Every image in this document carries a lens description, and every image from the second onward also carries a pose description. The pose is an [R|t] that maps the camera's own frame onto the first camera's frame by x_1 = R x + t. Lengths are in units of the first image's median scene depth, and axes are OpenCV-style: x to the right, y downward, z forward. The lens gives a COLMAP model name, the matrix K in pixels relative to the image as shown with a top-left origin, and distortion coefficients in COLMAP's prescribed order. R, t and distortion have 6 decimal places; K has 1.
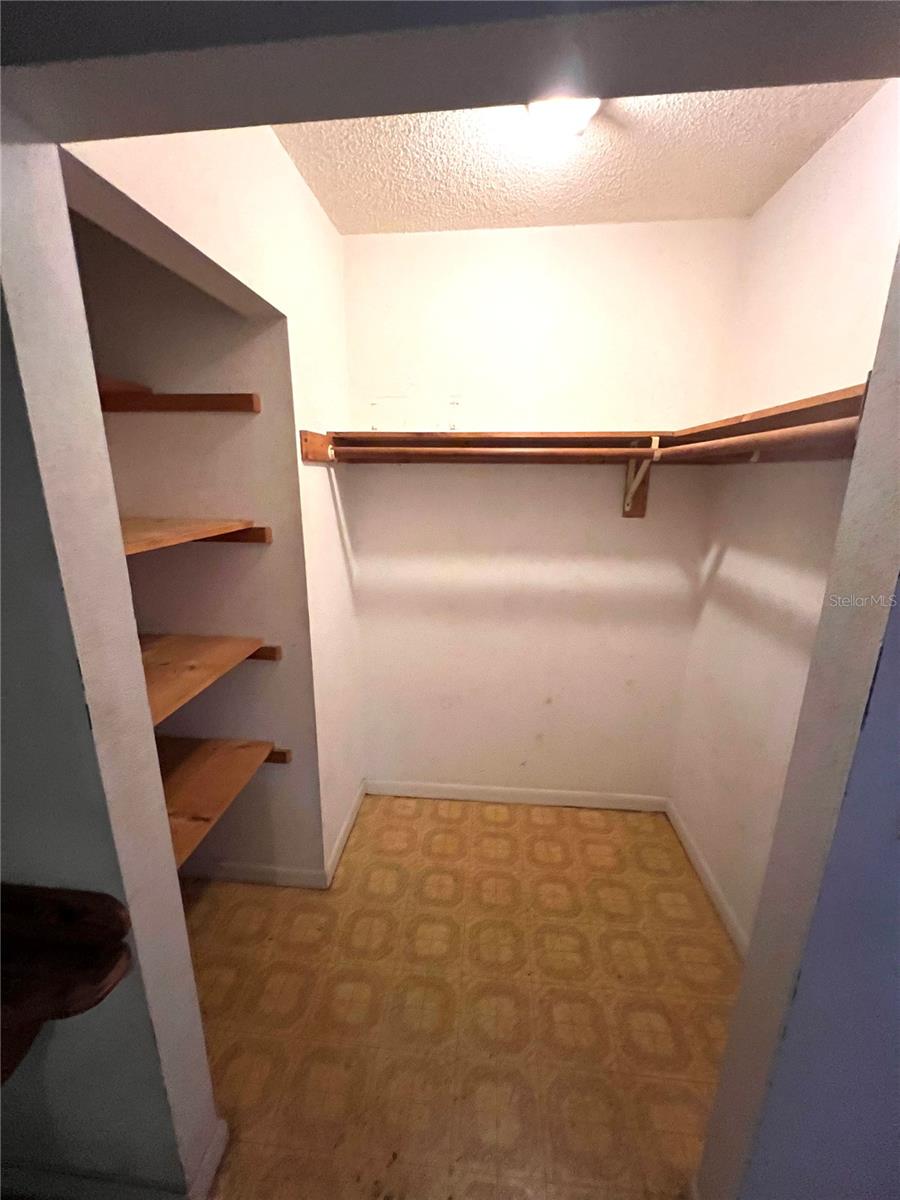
lens RADIAL K [[482.0, 0, 449.1], [0, 482.0, 599.4], [0, 0, 1]] dist [-0.003014, 0.000263]
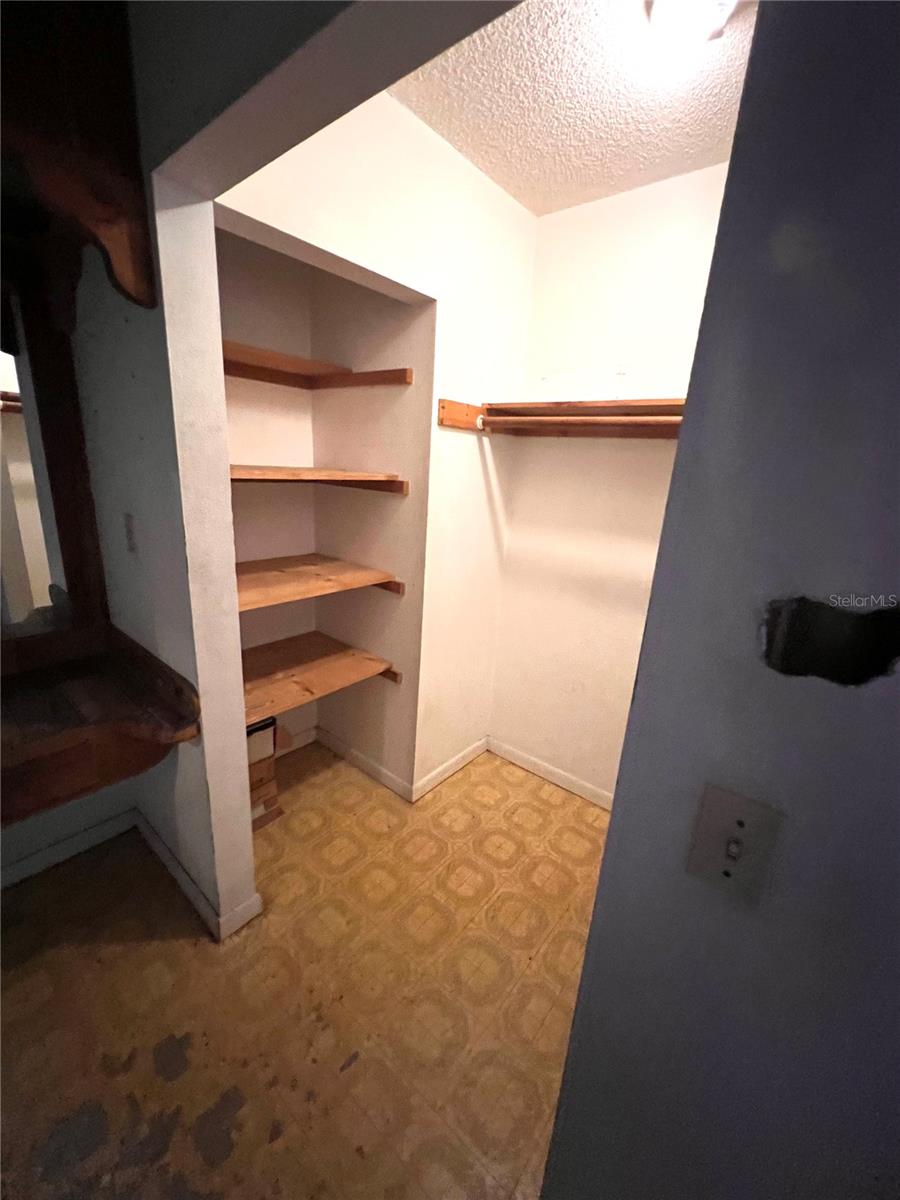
lens RADIAL K [[482.0, 0, 450.0], [0, 482.0, 600.0], [0, 0, 1]] dist [-0.003014, 0.000263]
pose [[0.824386, 0.195272, -0.531278, 0.373585], [-0.193426, 0.979291, 0.059800, 0.042913], [0.531953, 0.053464, 0.845084, 0.053966]]
